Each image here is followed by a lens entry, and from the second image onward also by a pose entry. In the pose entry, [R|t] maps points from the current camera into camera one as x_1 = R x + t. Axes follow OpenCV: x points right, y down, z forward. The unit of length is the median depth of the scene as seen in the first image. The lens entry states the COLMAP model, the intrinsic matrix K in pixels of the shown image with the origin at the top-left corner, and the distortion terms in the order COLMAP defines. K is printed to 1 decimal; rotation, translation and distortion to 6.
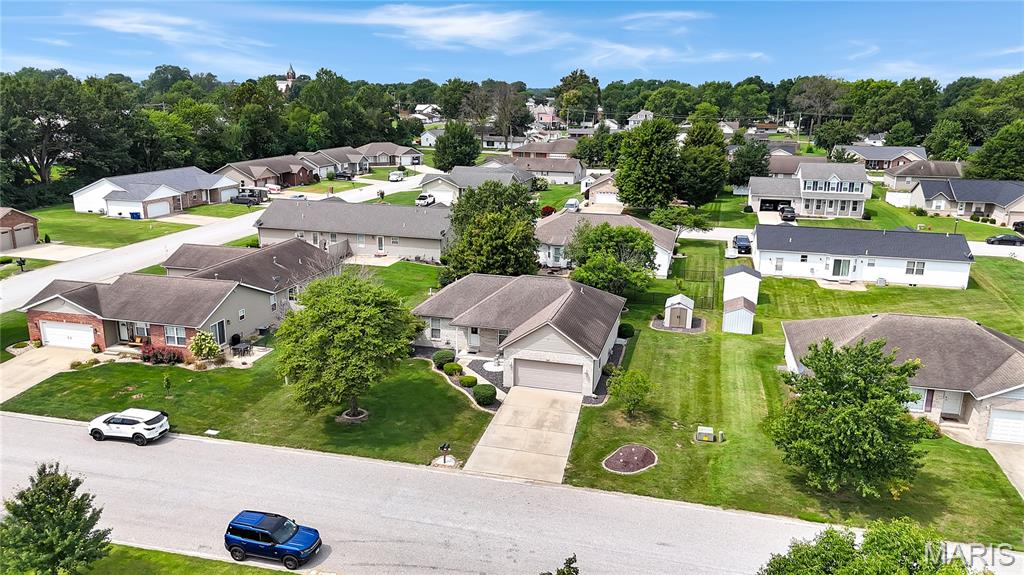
lens RADIAL K [[745.0, 0, 512.0], [0, 745.0, 287.5], [0, 0, 1]] dist [0.000938, 0.001006]
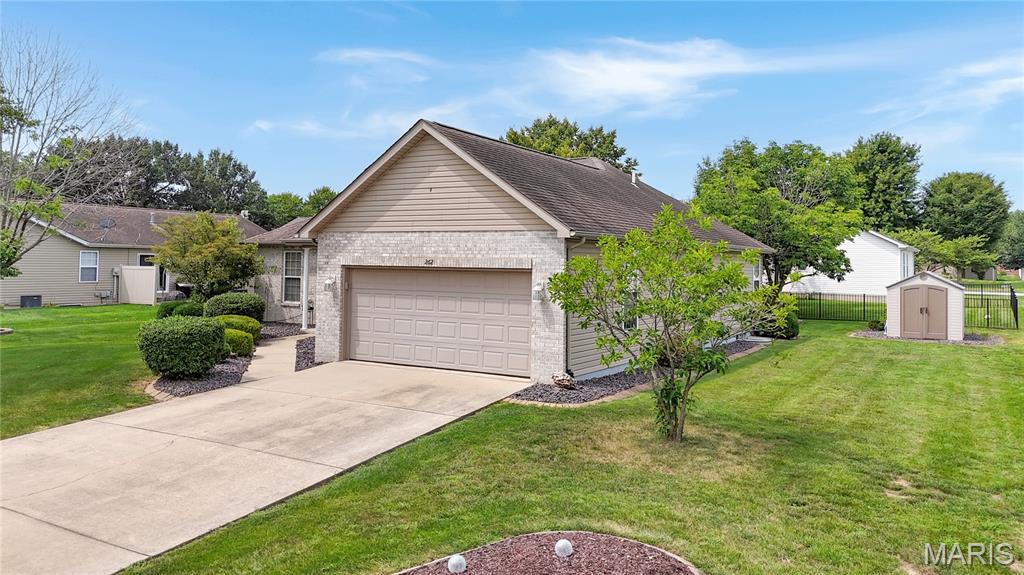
lens RADIAL K [[760.6, 0, 511.2], [0, 760.6, 238.4], [0, 0, 1]] dist [0.001380, 0.001467]
pose [[0.957838, -0.018963, -0.286683, 0.144964], [-0.065552, 0.957077, -0.282324, 0.149045], [0.279732, 0.289213, 0.915481, 0.620488]]
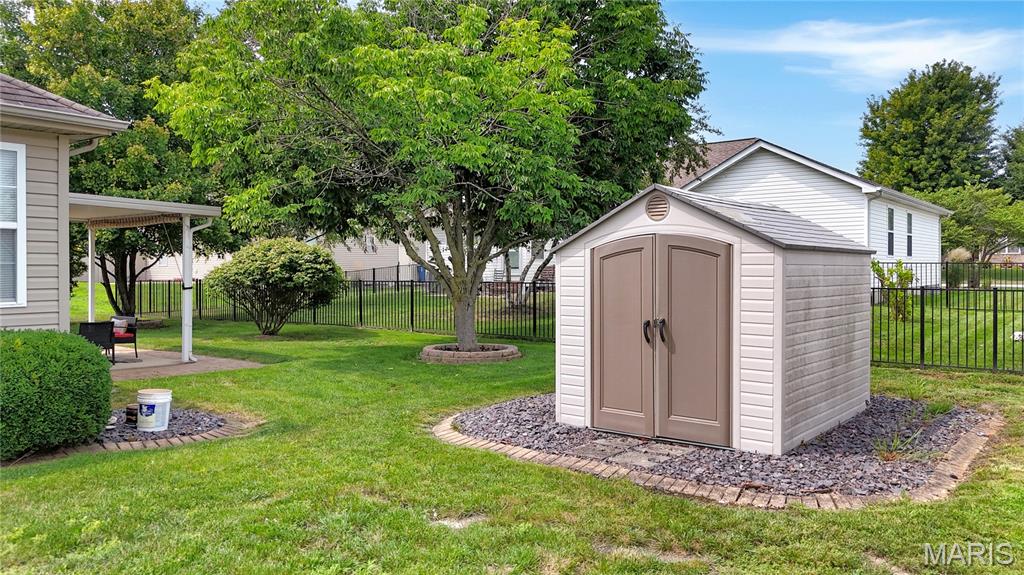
lens RADIAL K [[745.0, 0, 512.0], [0, 745.0, 287.5], [0, 0, 1]] dist [0.000938, 0.001006]
pose [[0.910903, -0.016117, -0.412305, 0.279797], [-0.080825, 0.972909, -0.216597, 0.065586], [0.404626, 0.230624, 0.884924, 1.006384]]
